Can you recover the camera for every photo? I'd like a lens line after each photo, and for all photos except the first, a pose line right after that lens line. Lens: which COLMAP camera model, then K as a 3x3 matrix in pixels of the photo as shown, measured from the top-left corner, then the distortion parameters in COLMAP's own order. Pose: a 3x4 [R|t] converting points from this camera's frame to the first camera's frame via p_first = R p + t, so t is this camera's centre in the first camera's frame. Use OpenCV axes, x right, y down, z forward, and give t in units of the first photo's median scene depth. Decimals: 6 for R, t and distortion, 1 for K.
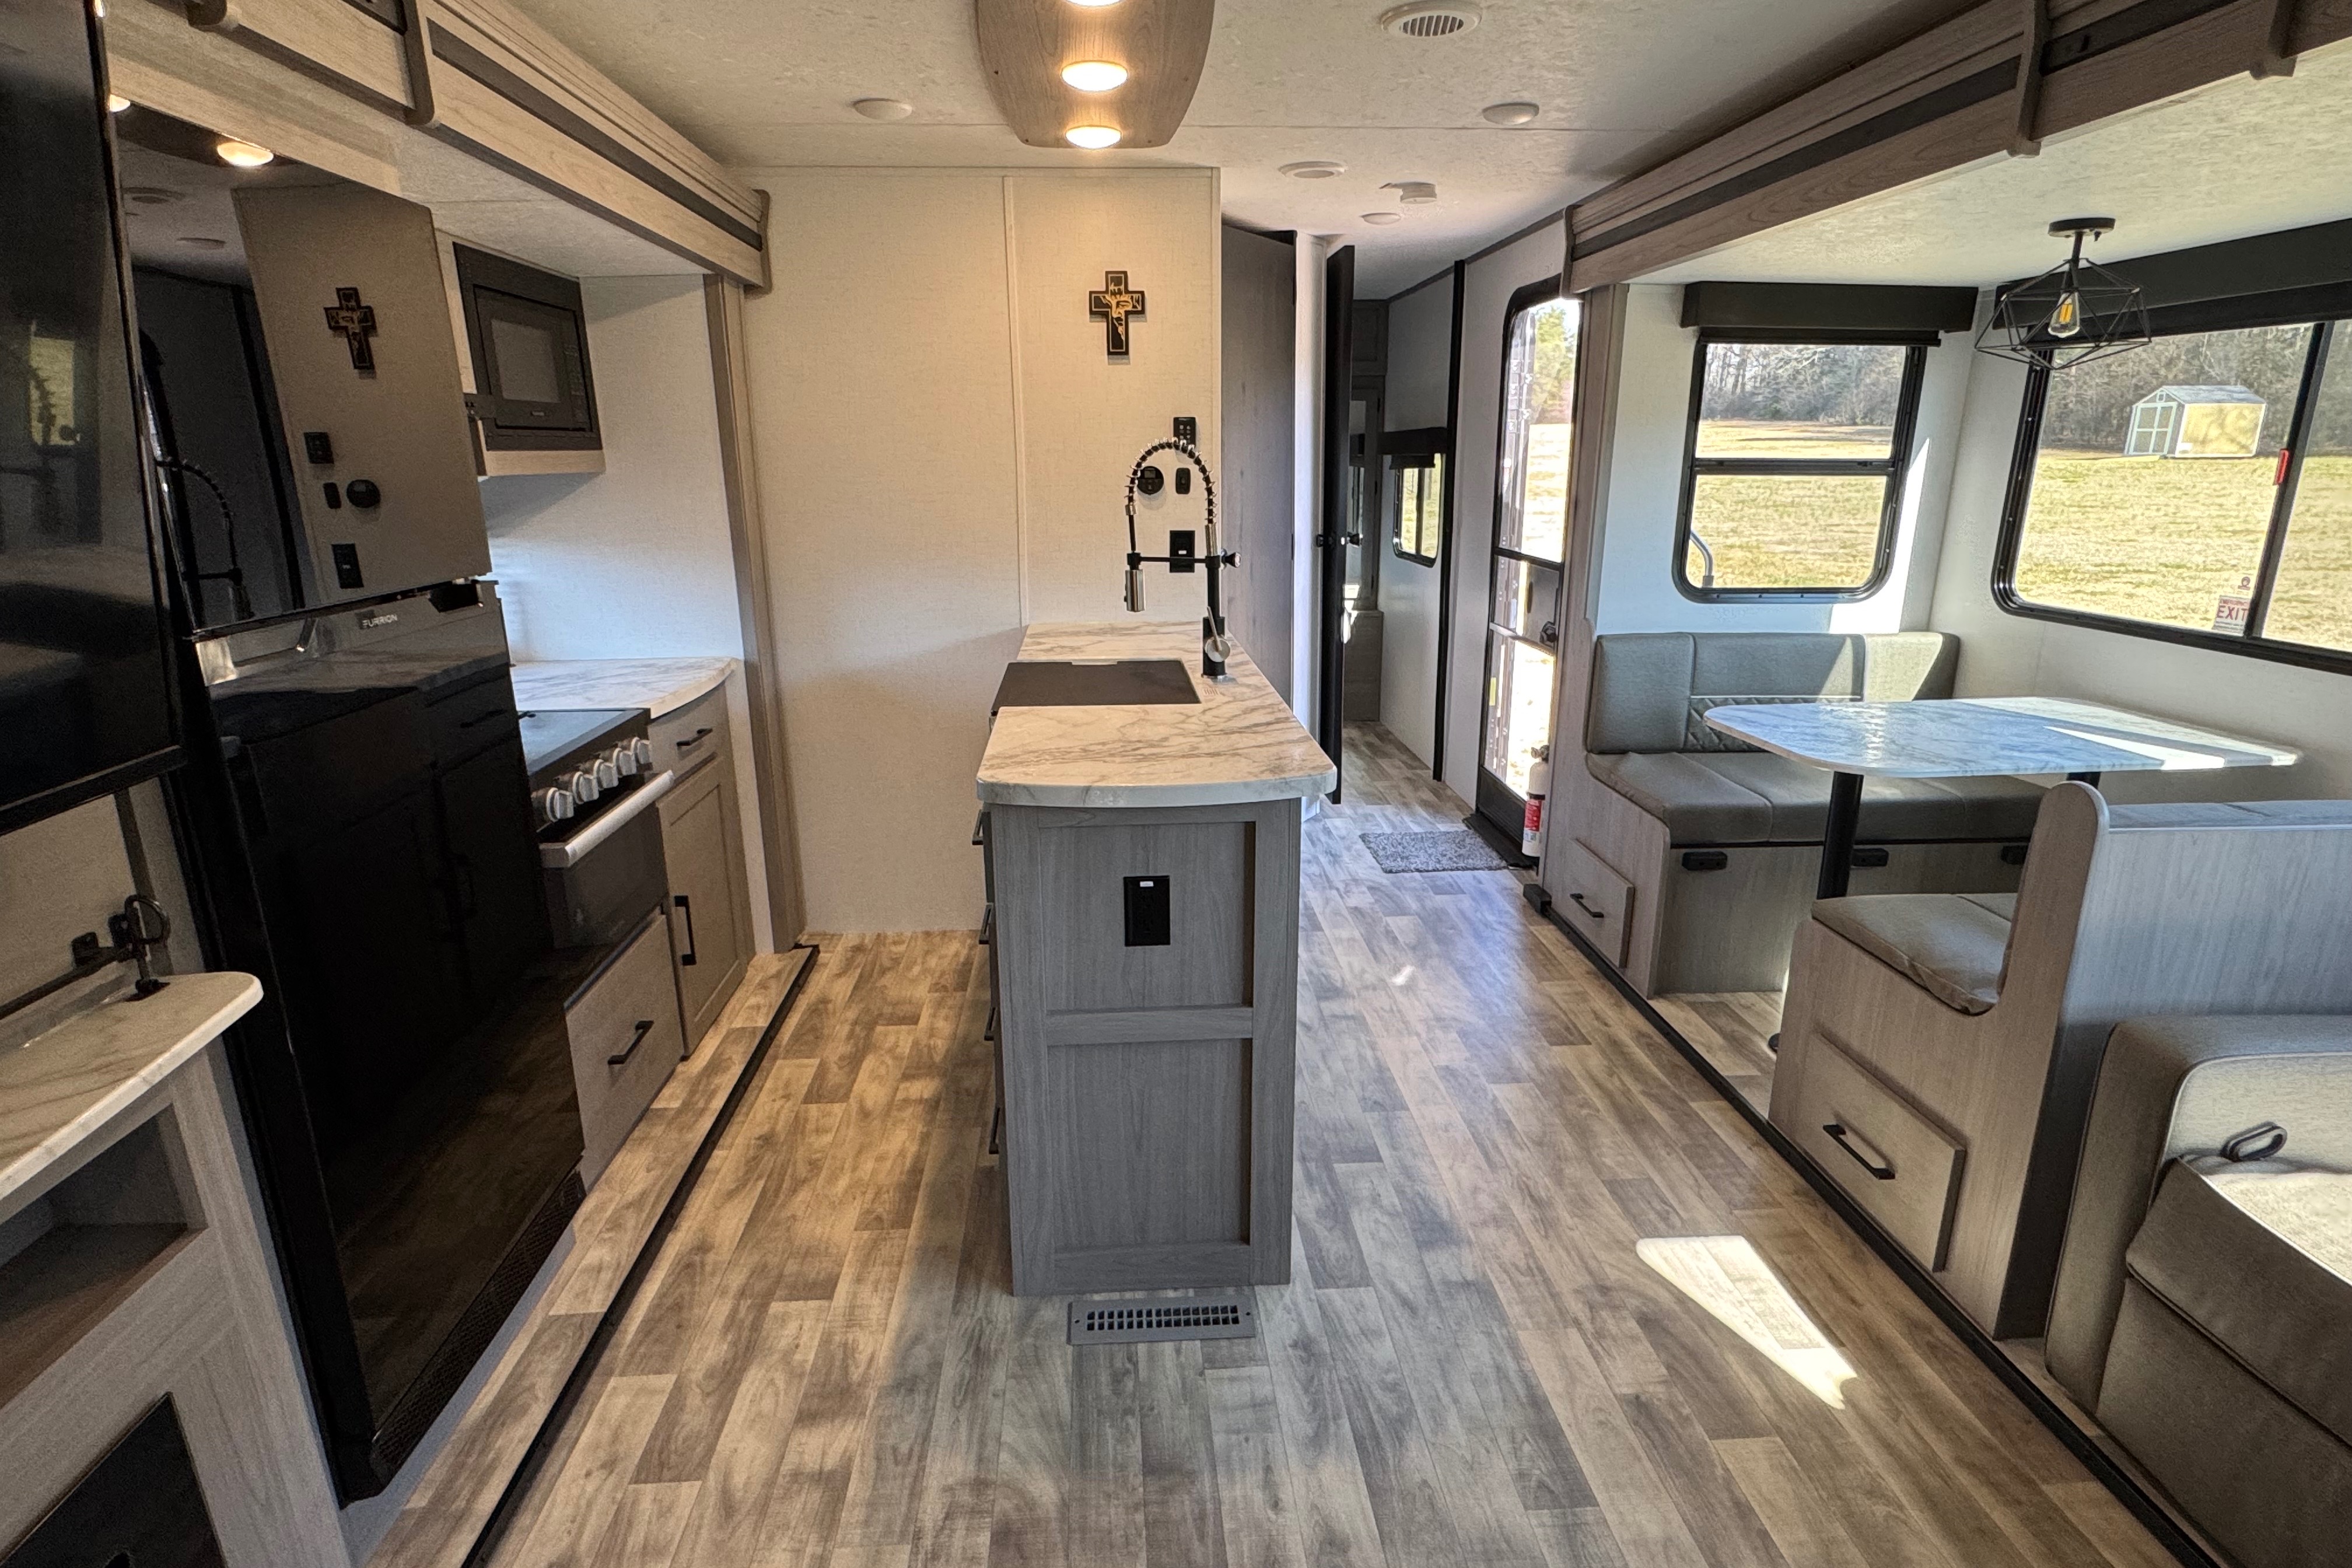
lens RADIAL K [[1227.0, 0, 1176.0], [0, 1227.0, 784.0], [0, 0, 1]] dist [-0.023387, -0.000166]
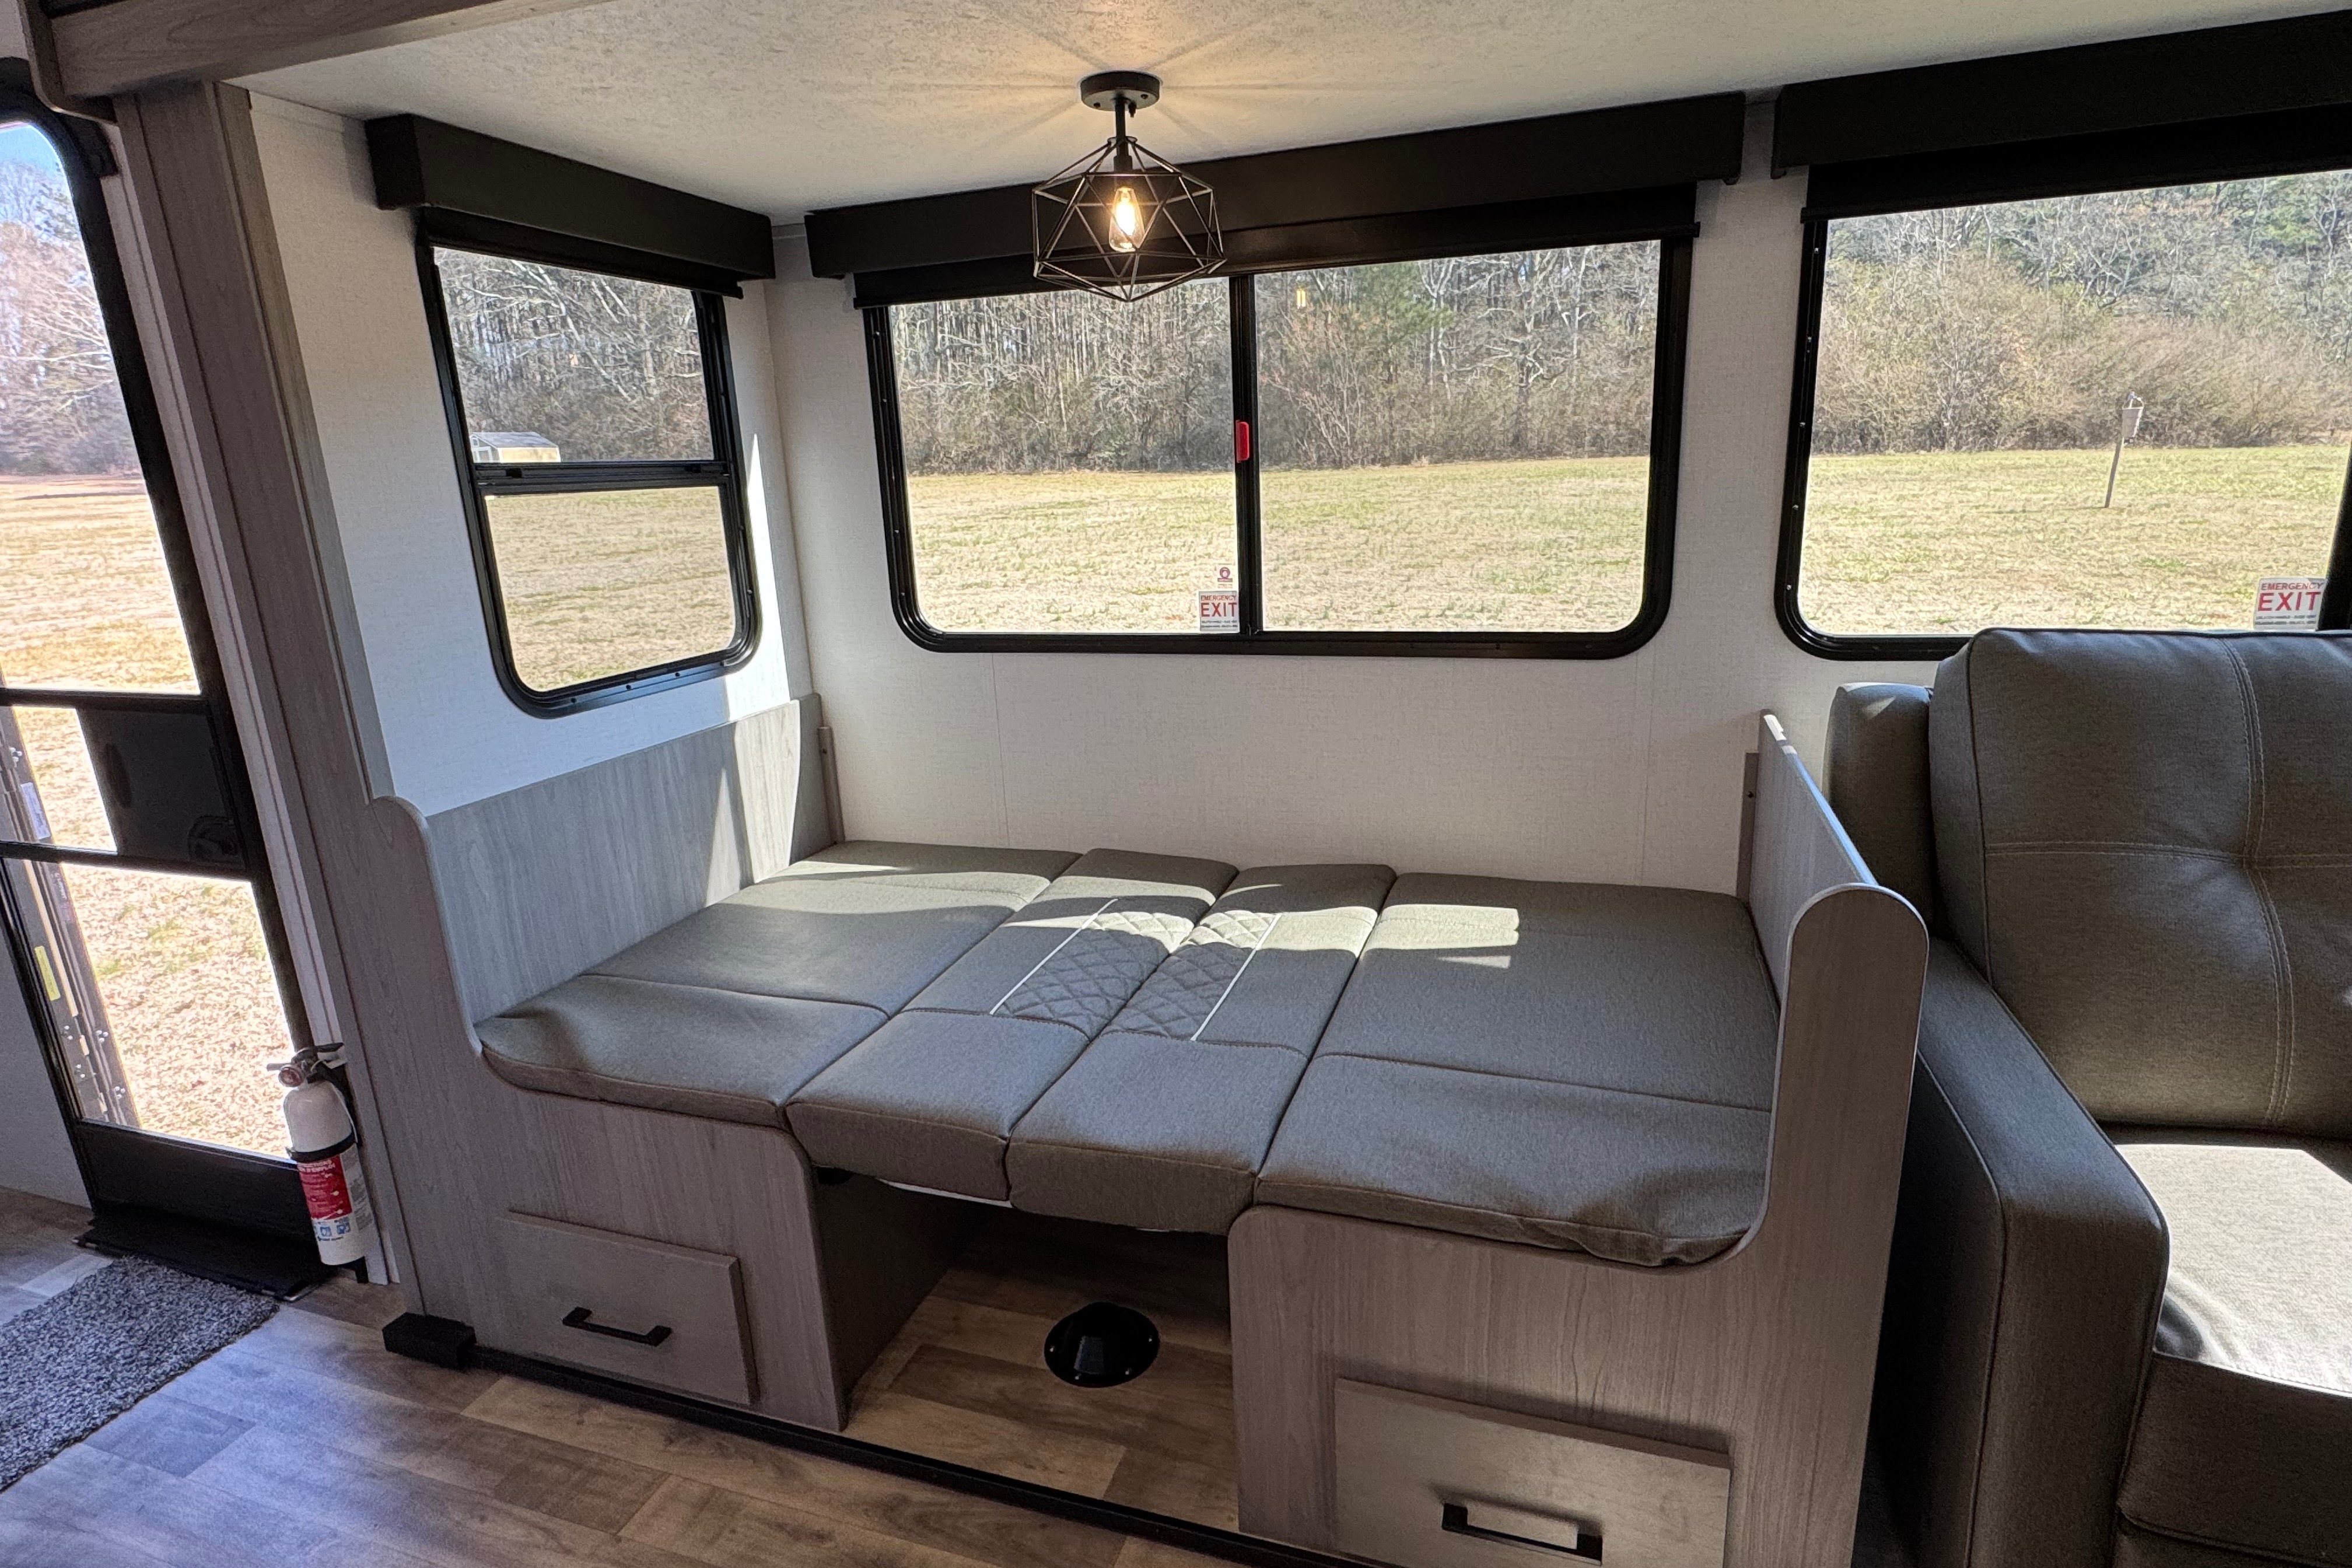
lens RADIAL K [[1199.2, 0, 1176.0], [0, 1199.2, 784.0], [0, 0, 1]] dist [0.045407, -0.030163]
pose [[0.384300, -0.251222, 0.888370, 0.016215], [0.280593, 0.948526, 0.146852, -0.069576], [-0.879535, 0.192835, 0.435009, 0.290938]]
